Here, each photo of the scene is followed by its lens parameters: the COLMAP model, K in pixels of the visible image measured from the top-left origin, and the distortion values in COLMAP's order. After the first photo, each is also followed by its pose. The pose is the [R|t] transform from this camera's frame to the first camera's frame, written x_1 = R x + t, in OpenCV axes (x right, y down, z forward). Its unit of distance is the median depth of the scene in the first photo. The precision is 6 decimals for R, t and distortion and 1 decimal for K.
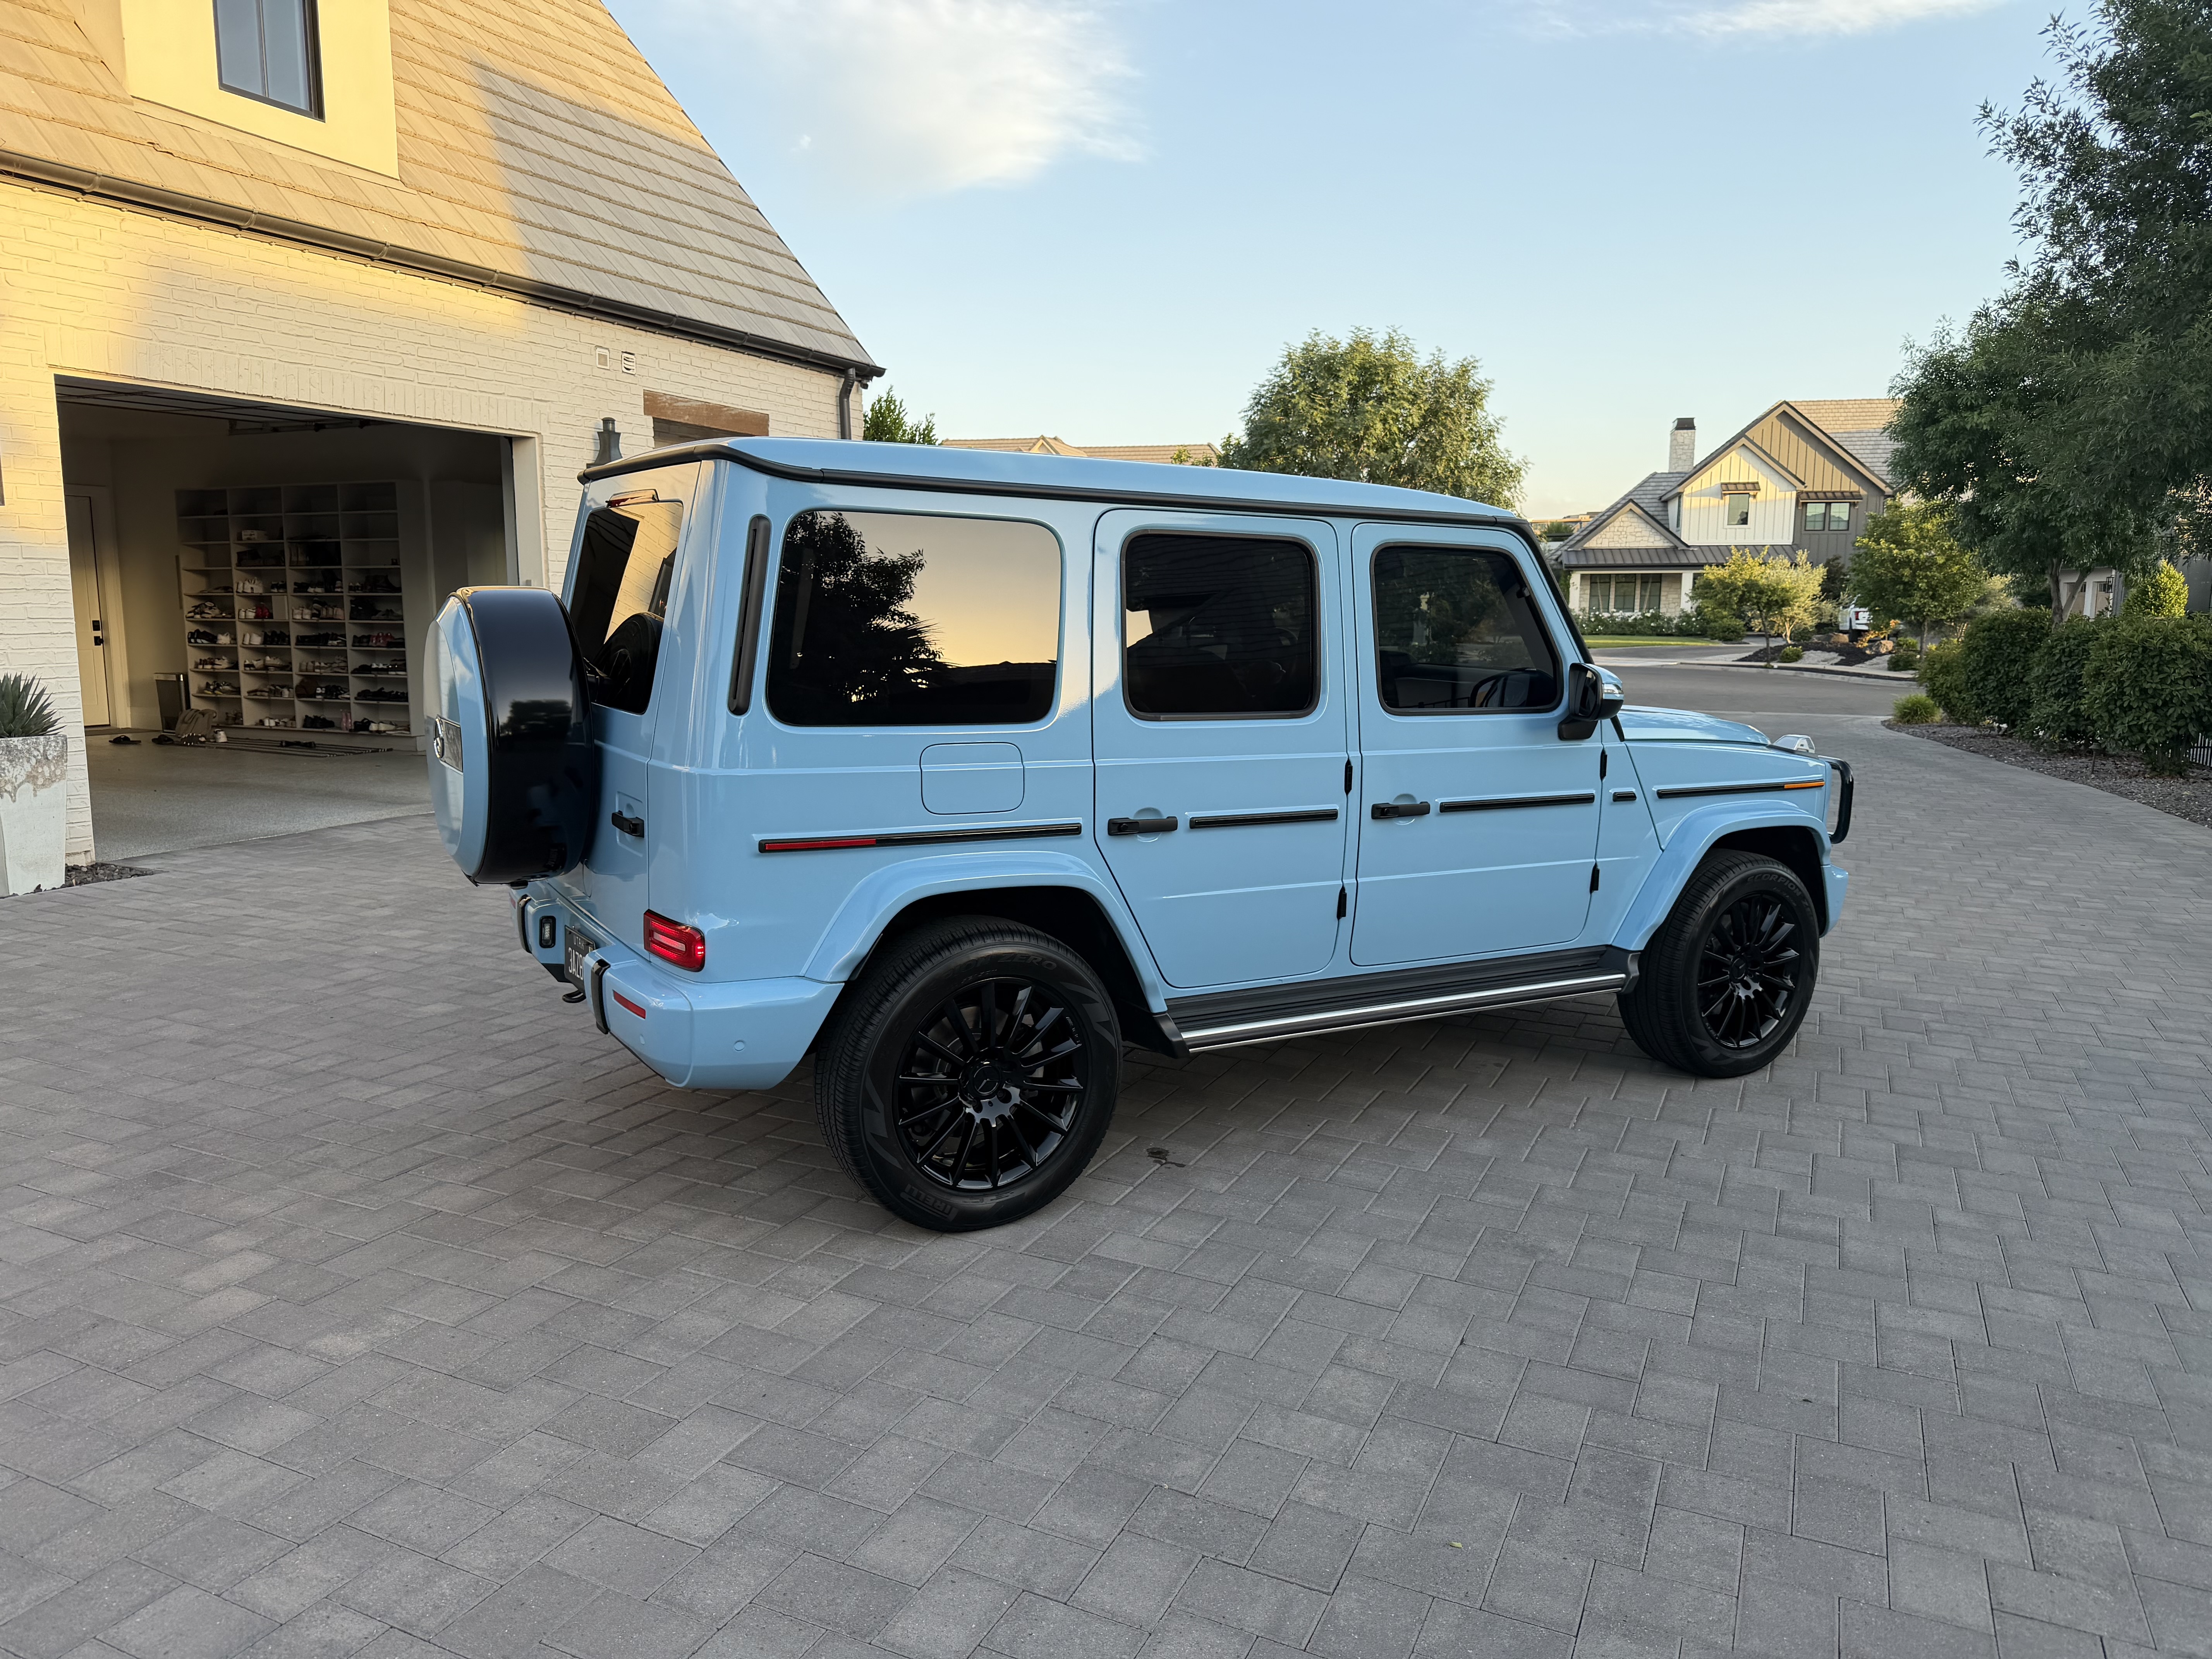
lens RADIAL K [[1581.3, 0, 1092.4], [0, 1581.3, 854.2], [0, 0, 1]] dist [-0.004755, -0.000050]
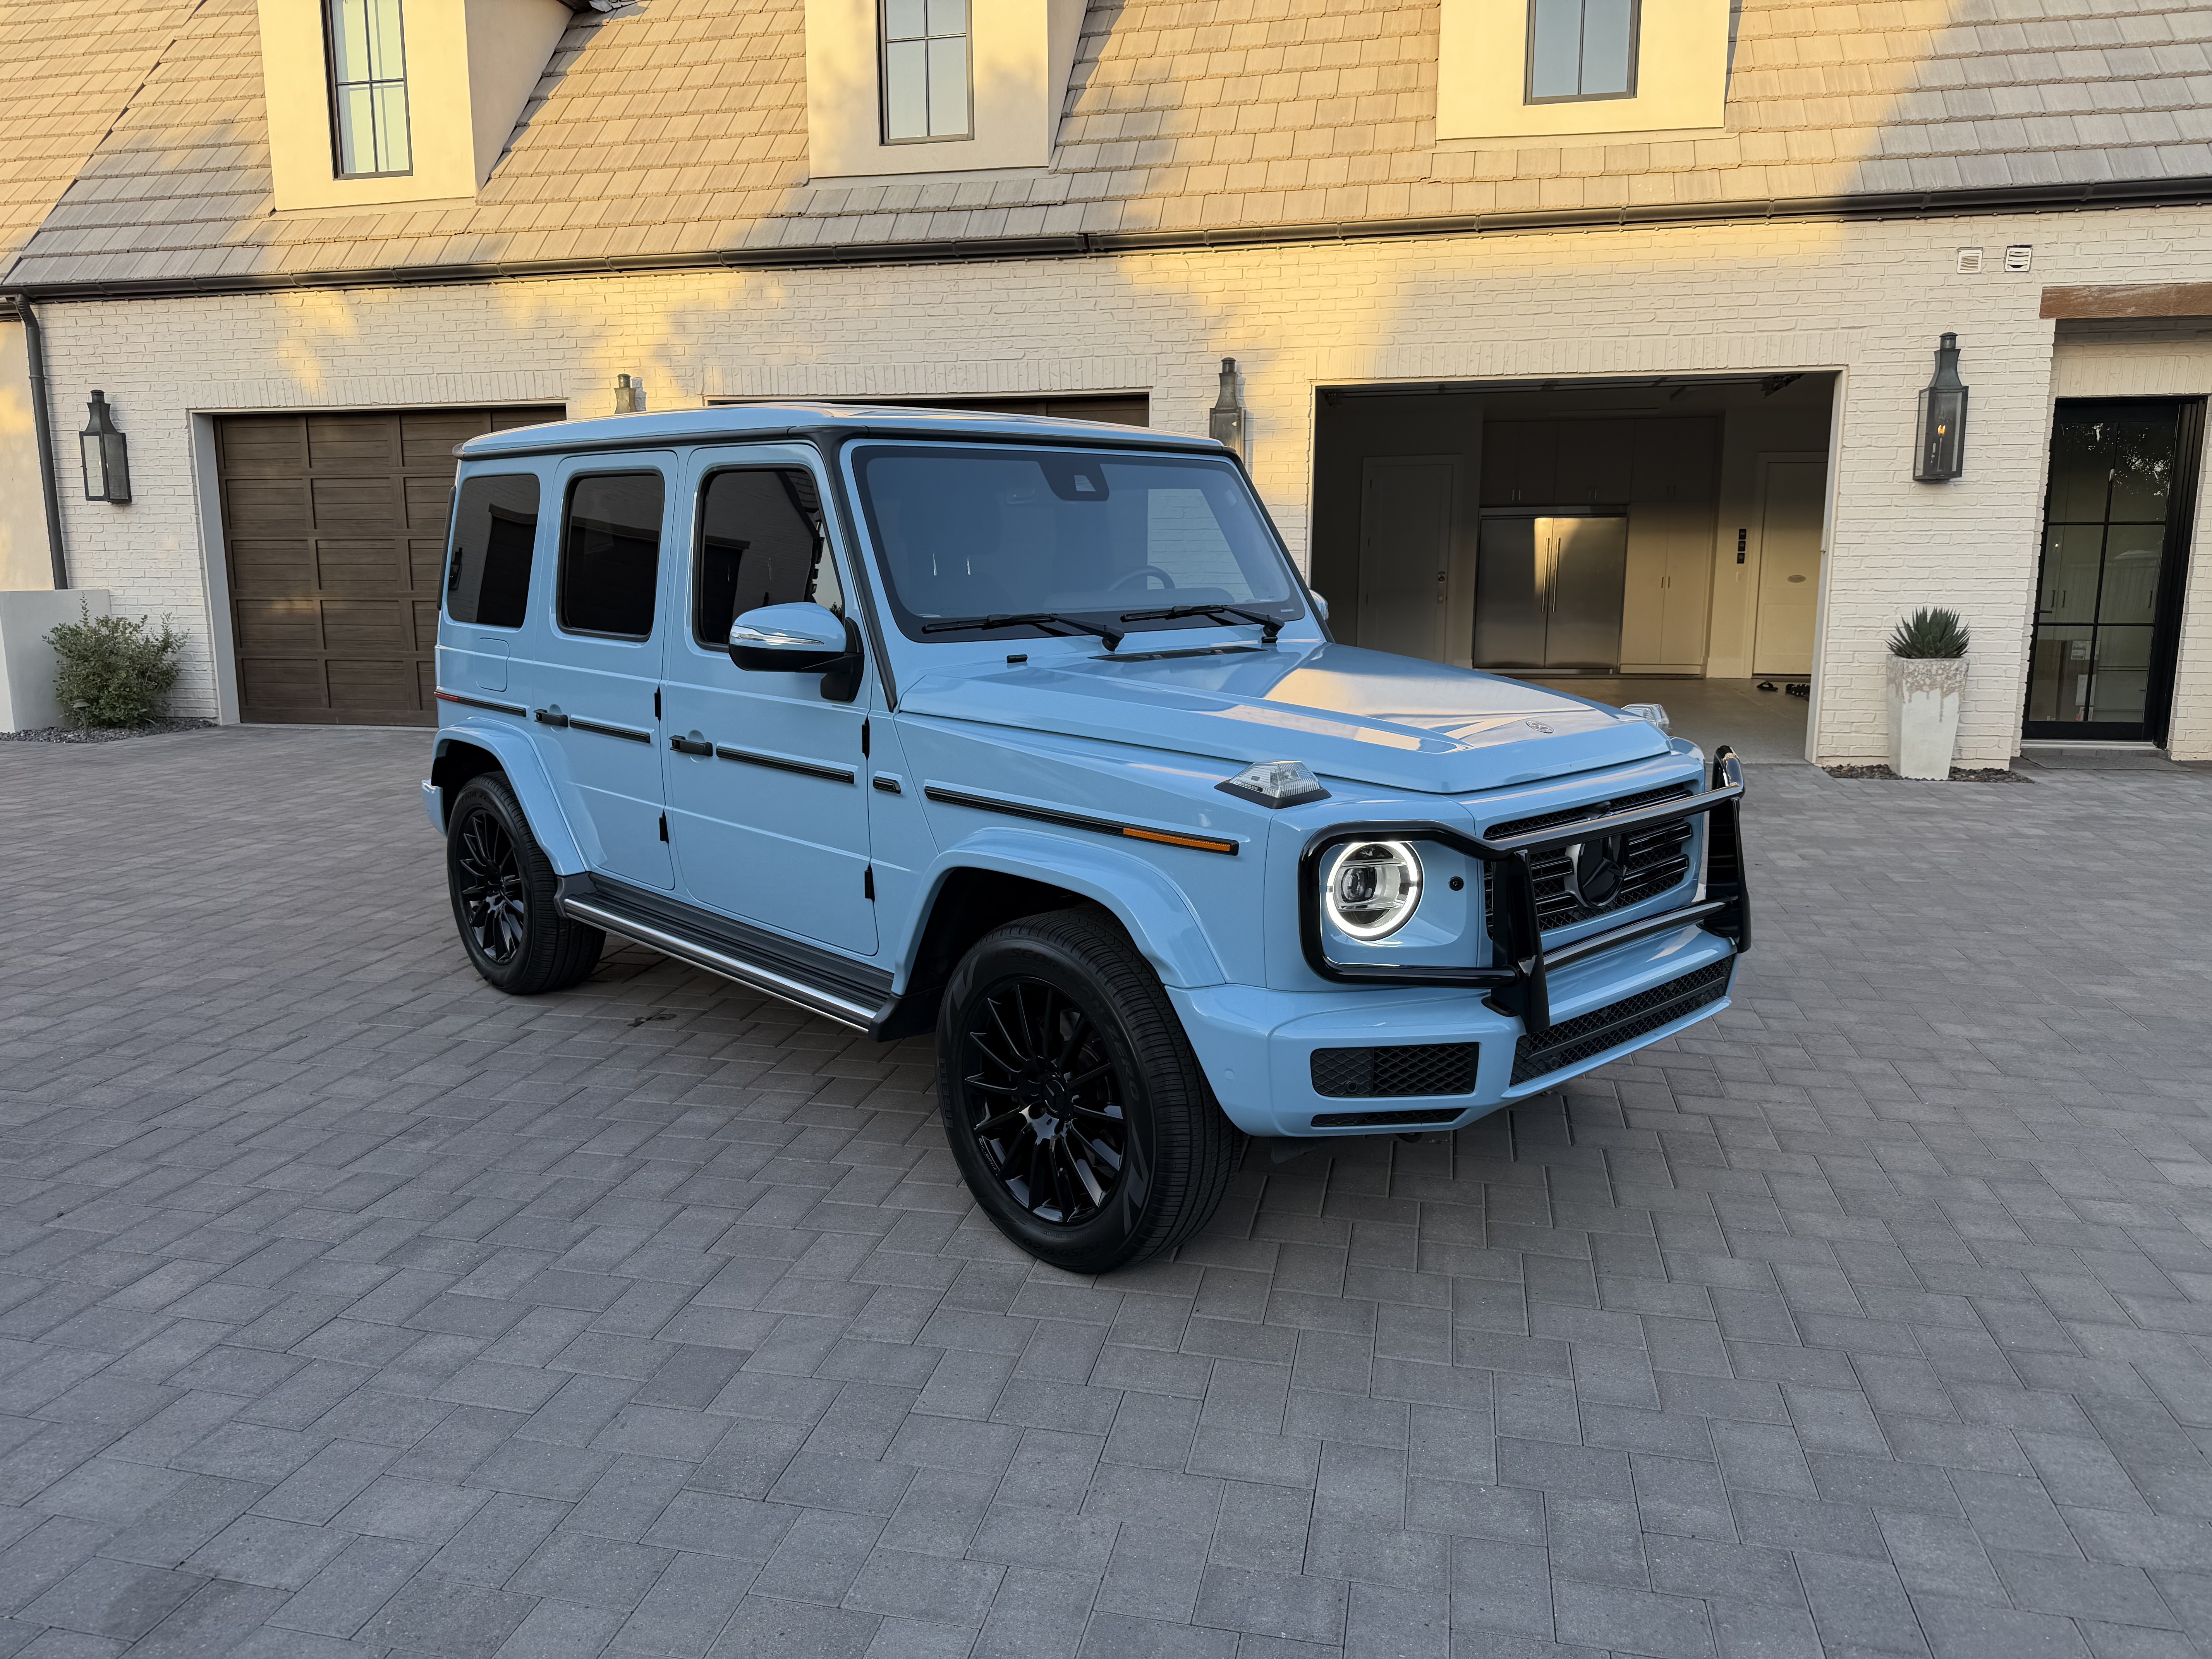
lens RADIAL K [[1588.1, 0, 1058.3], [0, 1588.1, 823.1], [0, 0, 1]] dist [0.007518, -0.005897]
pose [[0.195648, 0.152730, -0.968708, 0.227319], [-0.152028, 0.980580, 0.123897, -0.026084], [0.968818, 0.123030, 0.215068, 0.191564]]
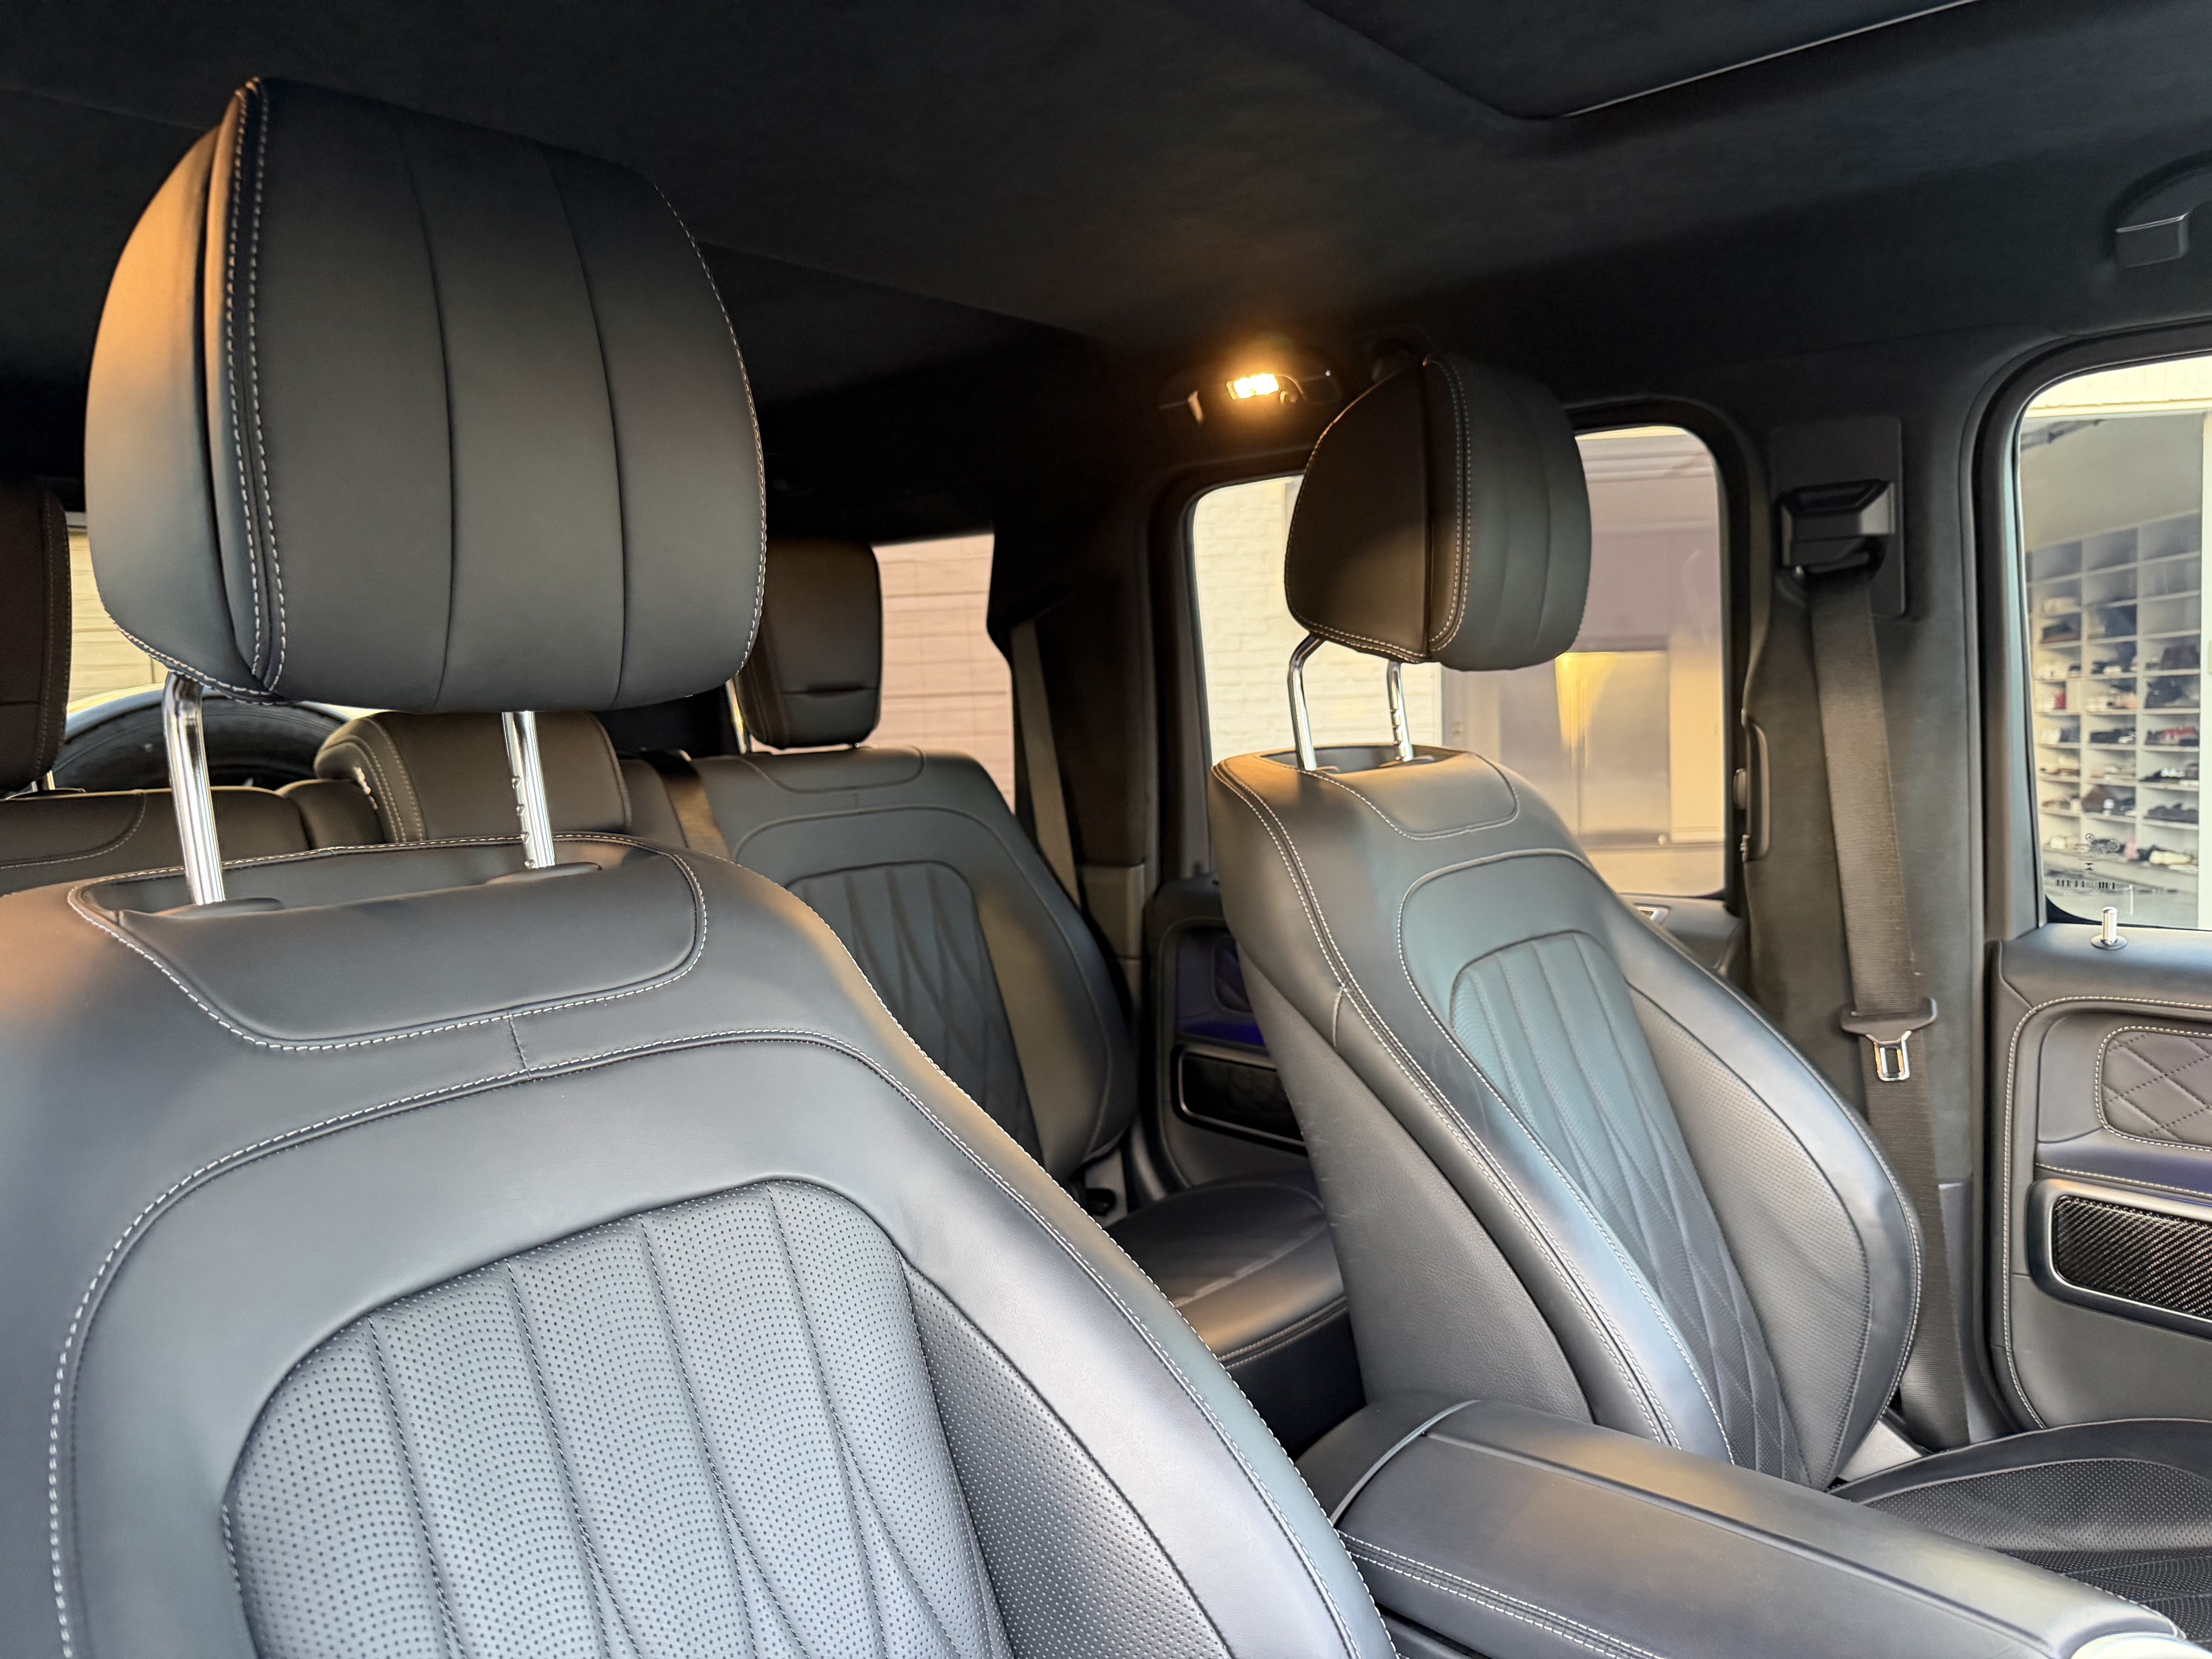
lens RADIAL K [[1581.3, 0, 1092.4], [0, 1581.3, 854.2], [0, 0, 1]] dist [-0.004755, -0.000050]
pose [[0.314545, 0.054535, -0.947675, 0.041739], [-0.107036, 0.994019, 0.021675, -0.028432], [0.943189, 0.094617, 0.318501, 0.197758]]
